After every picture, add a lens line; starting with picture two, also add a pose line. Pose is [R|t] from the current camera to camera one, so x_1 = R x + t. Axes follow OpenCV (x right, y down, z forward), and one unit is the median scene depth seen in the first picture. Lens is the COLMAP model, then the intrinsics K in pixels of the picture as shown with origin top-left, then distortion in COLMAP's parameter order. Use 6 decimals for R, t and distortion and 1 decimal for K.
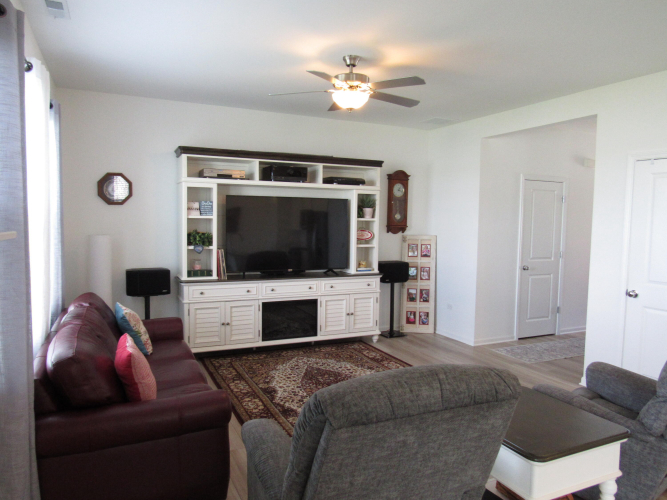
lens RADIAL K [[480.1, 0, 333.5], [0, 480.1, 250.0], [0, 0, 1]] dist [-0.023869, -0.003782]
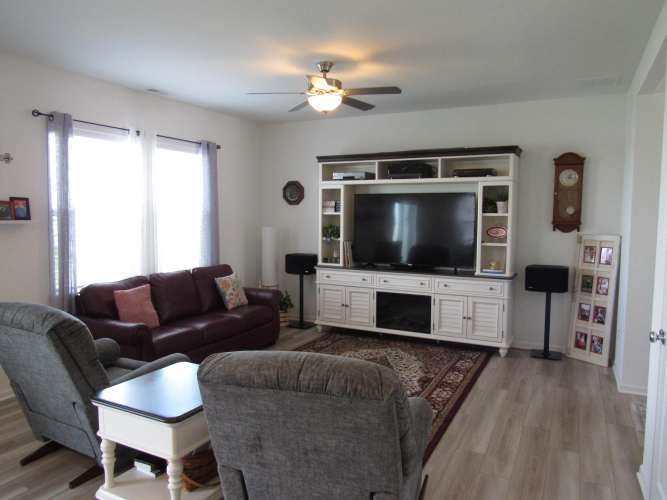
lens RADIAL K [[480.1, 0, 333.5], [0, 480.1, 250.0], [0, 0, 1]] dist [-0.023869, -0.003782]
pose [[0.610607, 0.051167, -0.790279, 0.612247], [-0.047184, 0.998488, 0.028191, -0.010235], [0.790527, 0.020075, 0.612098, 0.241633]]
